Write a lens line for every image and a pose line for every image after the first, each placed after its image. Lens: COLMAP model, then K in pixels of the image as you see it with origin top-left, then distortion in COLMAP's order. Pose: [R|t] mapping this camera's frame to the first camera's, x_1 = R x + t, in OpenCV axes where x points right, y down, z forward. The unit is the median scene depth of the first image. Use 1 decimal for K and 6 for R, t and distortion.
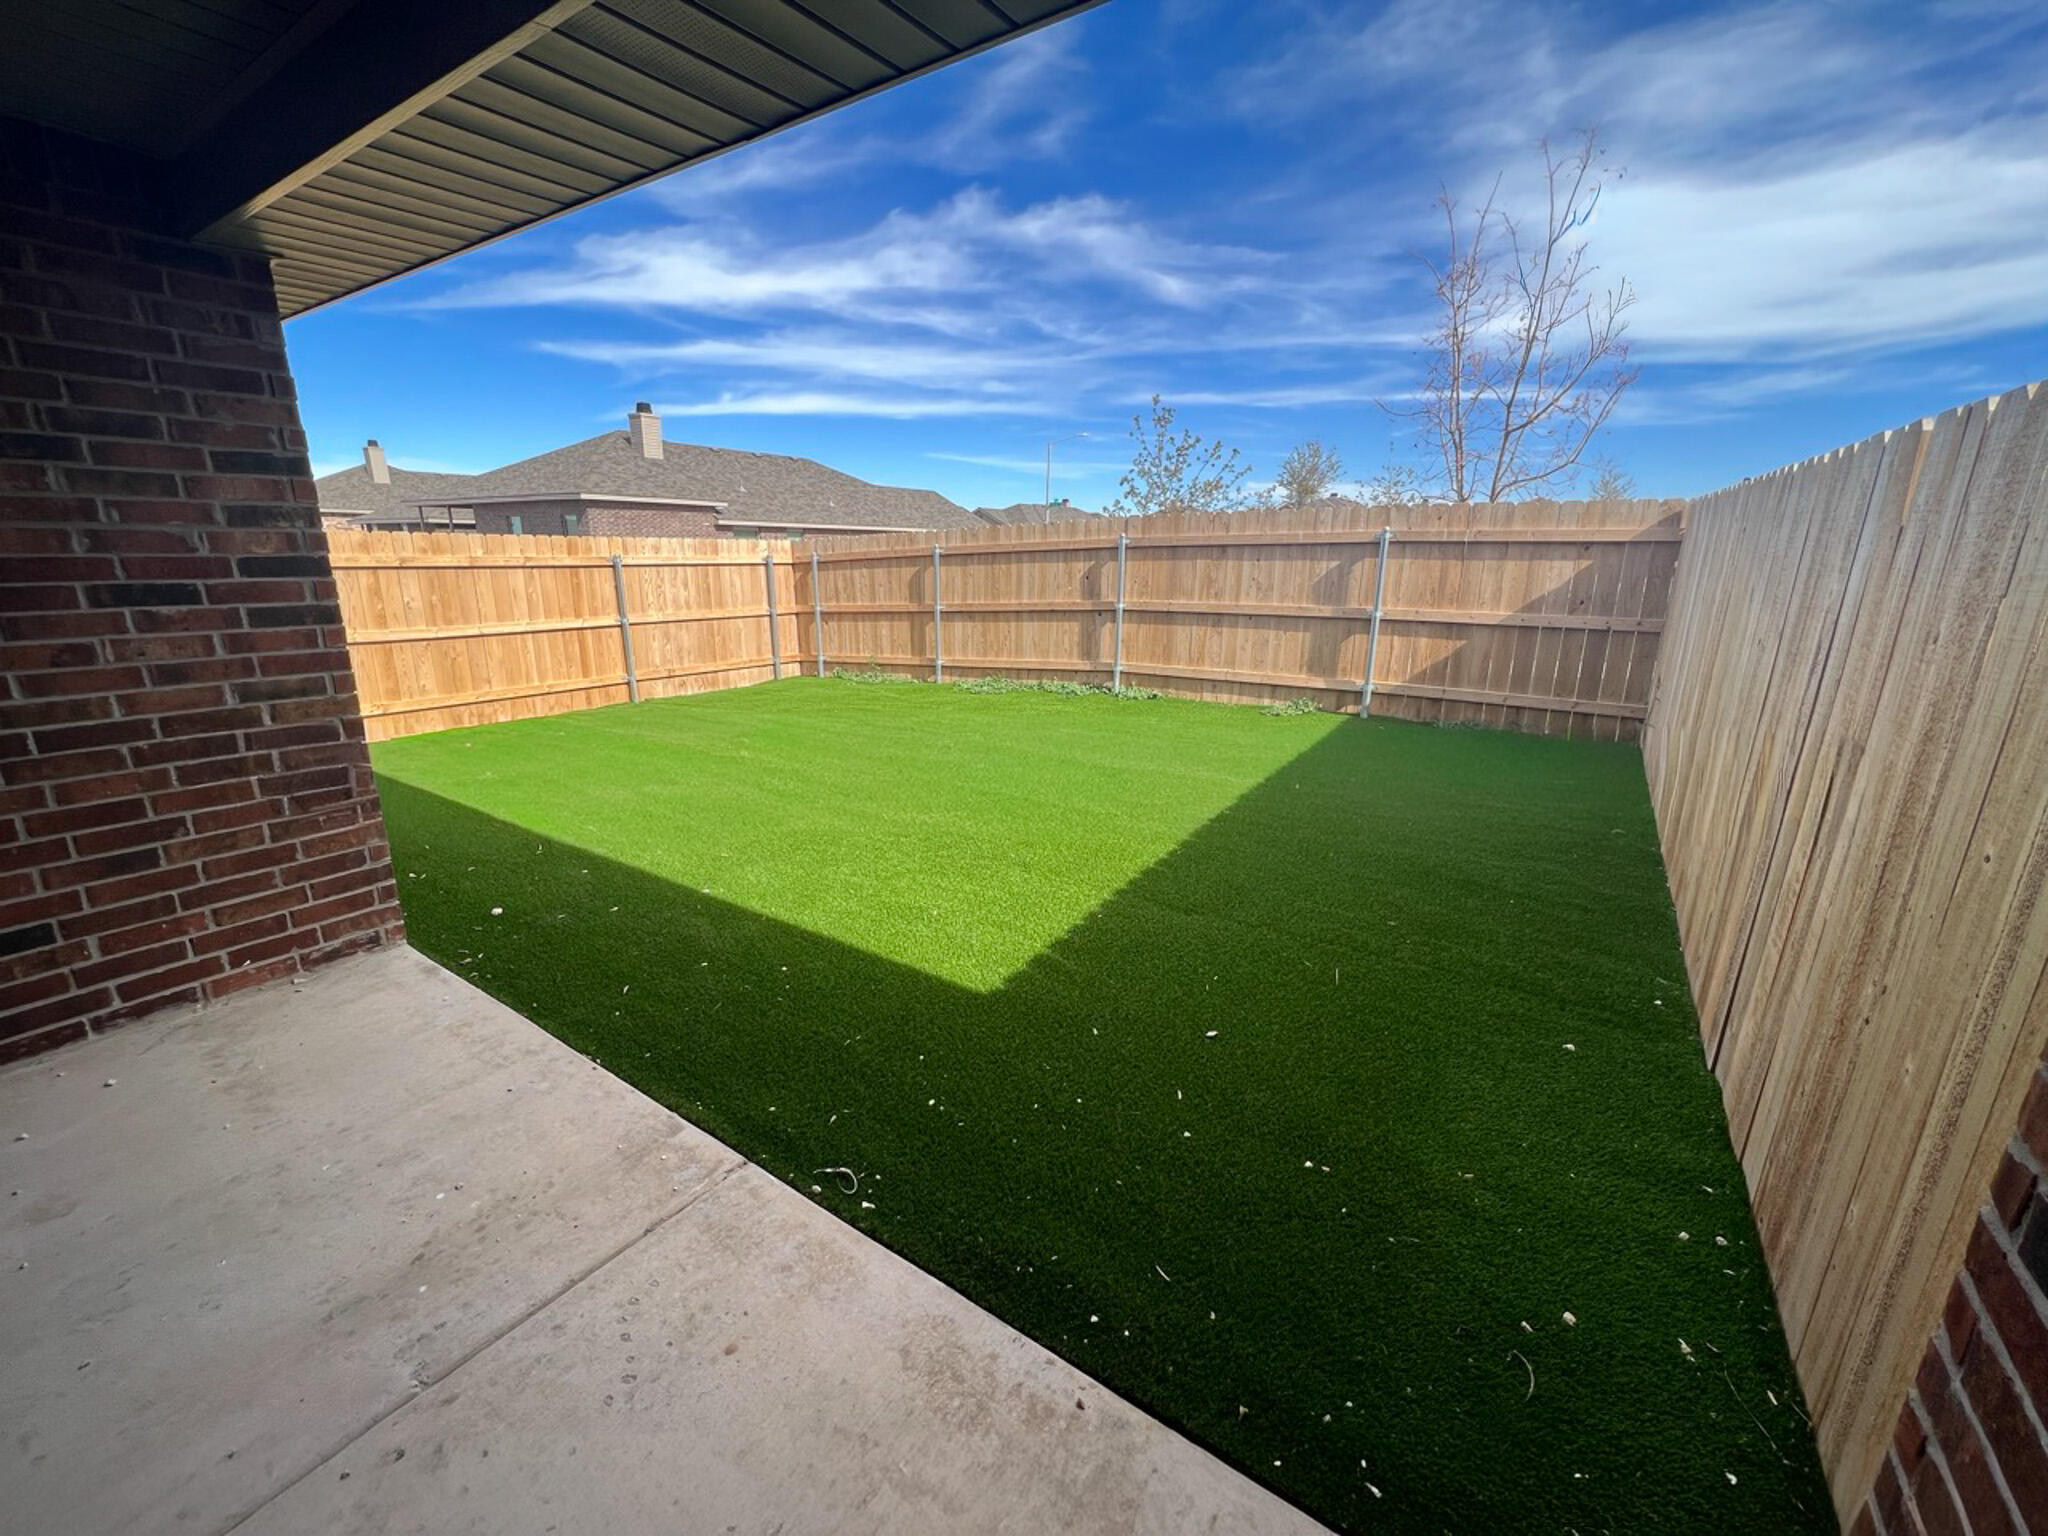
lens RADIAL K [[820.7, 0, 1016.6], [0, 820.7, 769.7], [0, 0, 1]] dist [-0.001491, 0.000537]
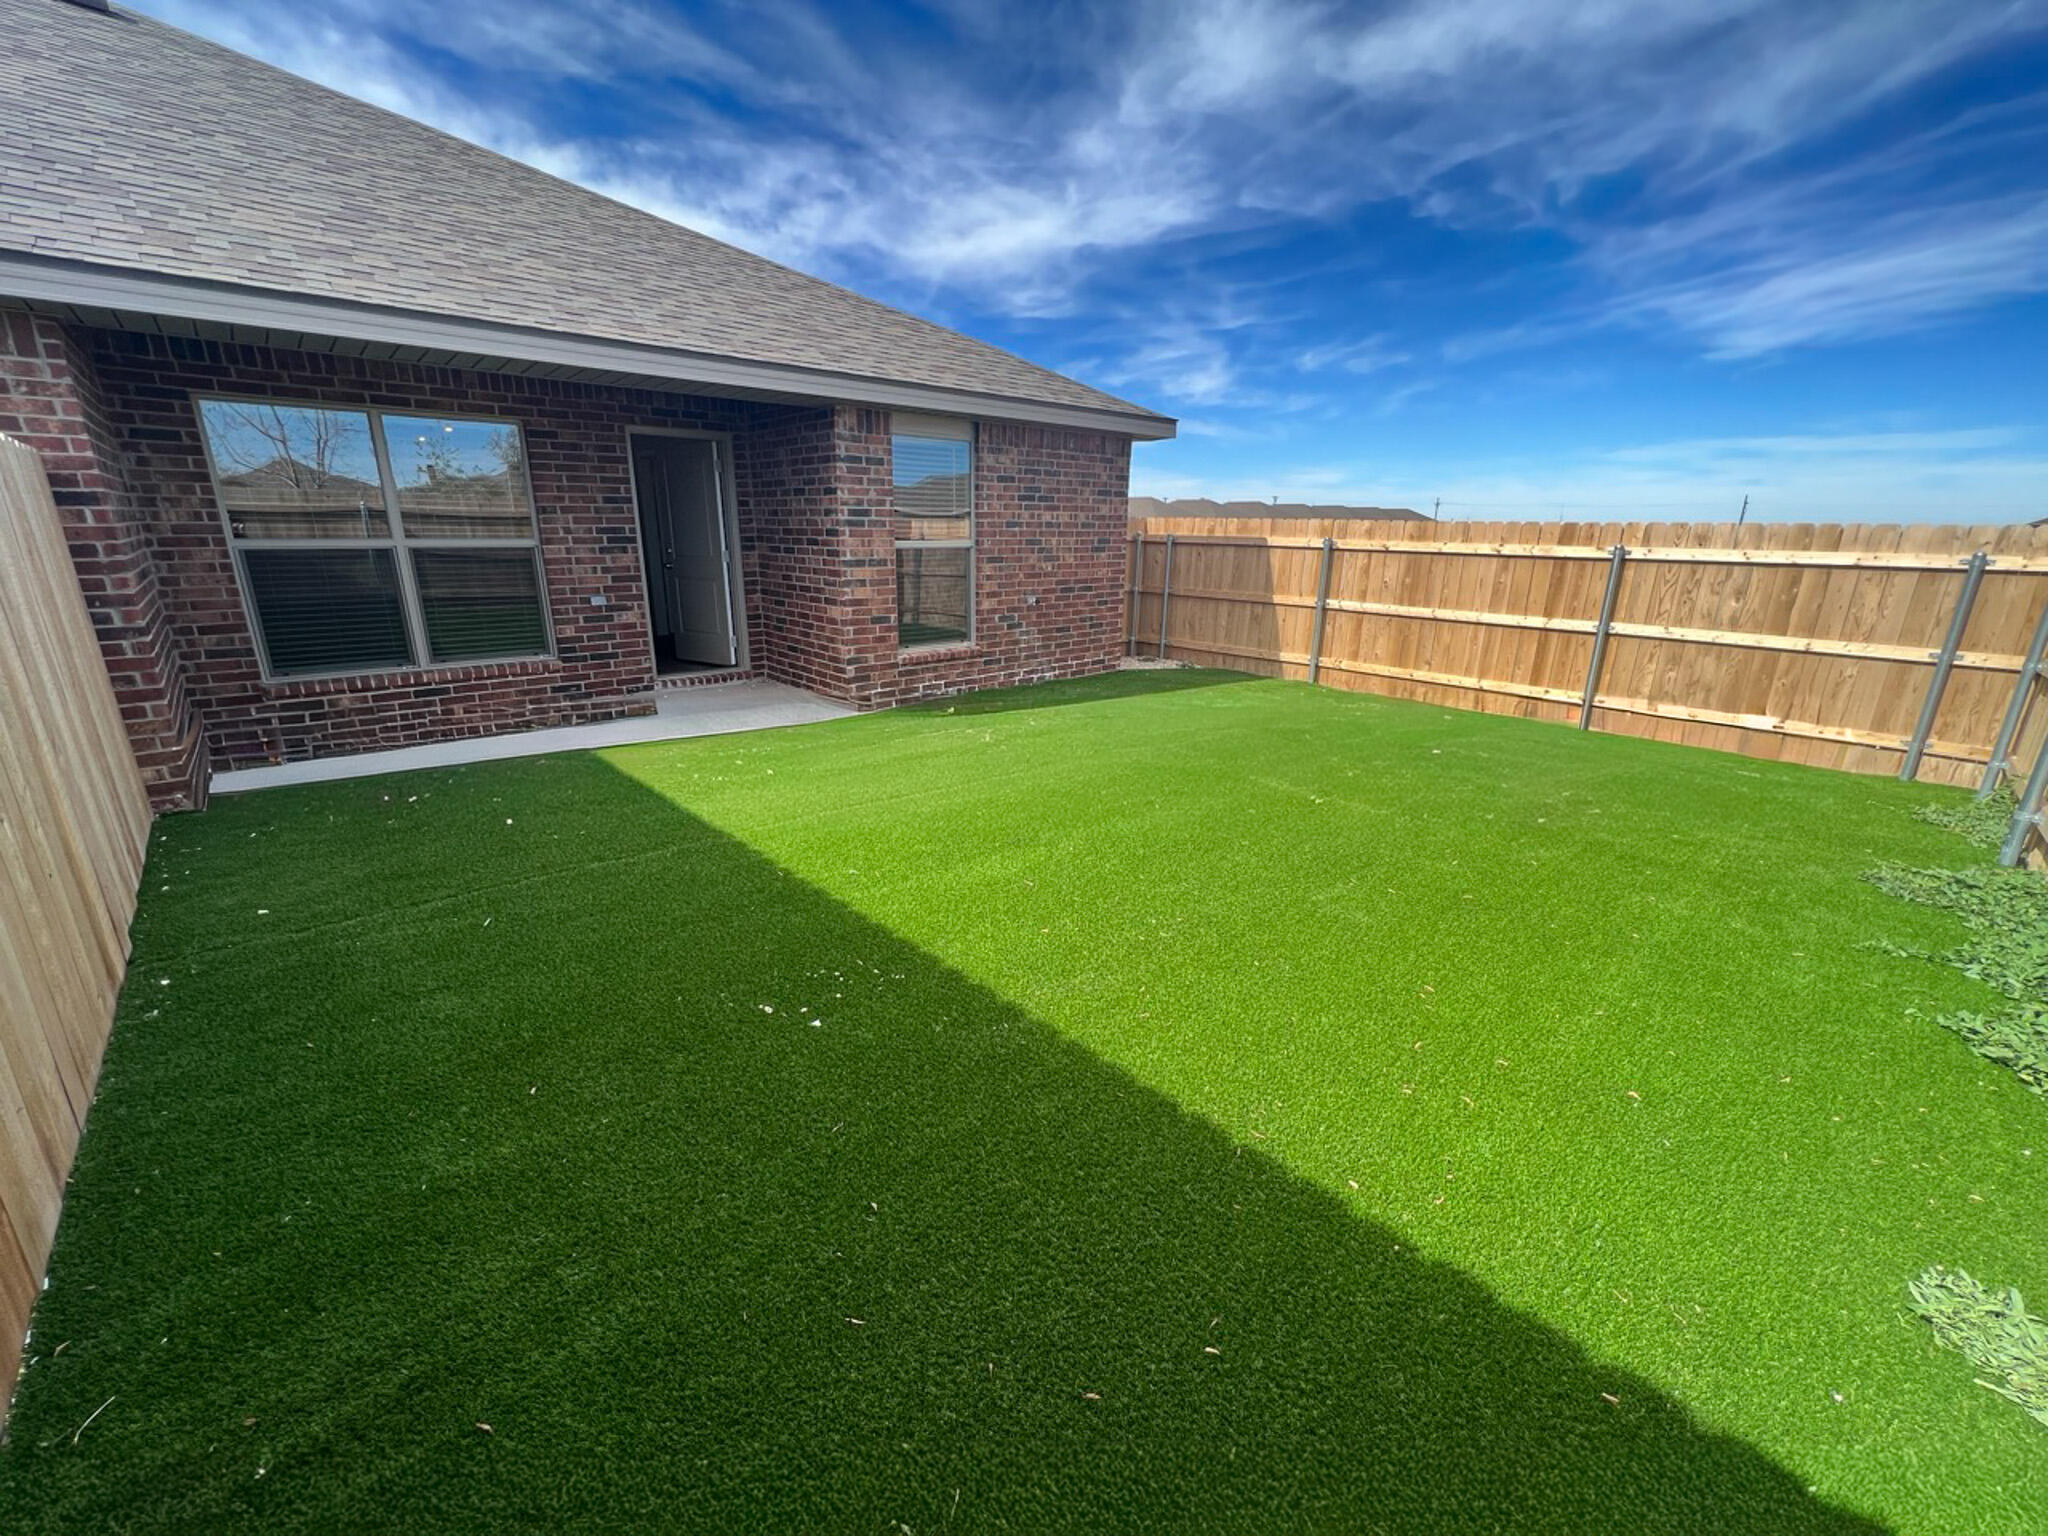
lens RADIAL K [[820.7, 0, 1016.7], [0, 820.7, 768.7], [0, 0, 1]] dist [-0.001491, 0.000537]
pose [[-0.231598, 0.267557, -0.935294, 1.472571], [-0.267915, 0.906712, 0.325722, -0.559051], [0.935192, 0.326016, -0.138311, 2.101415]]
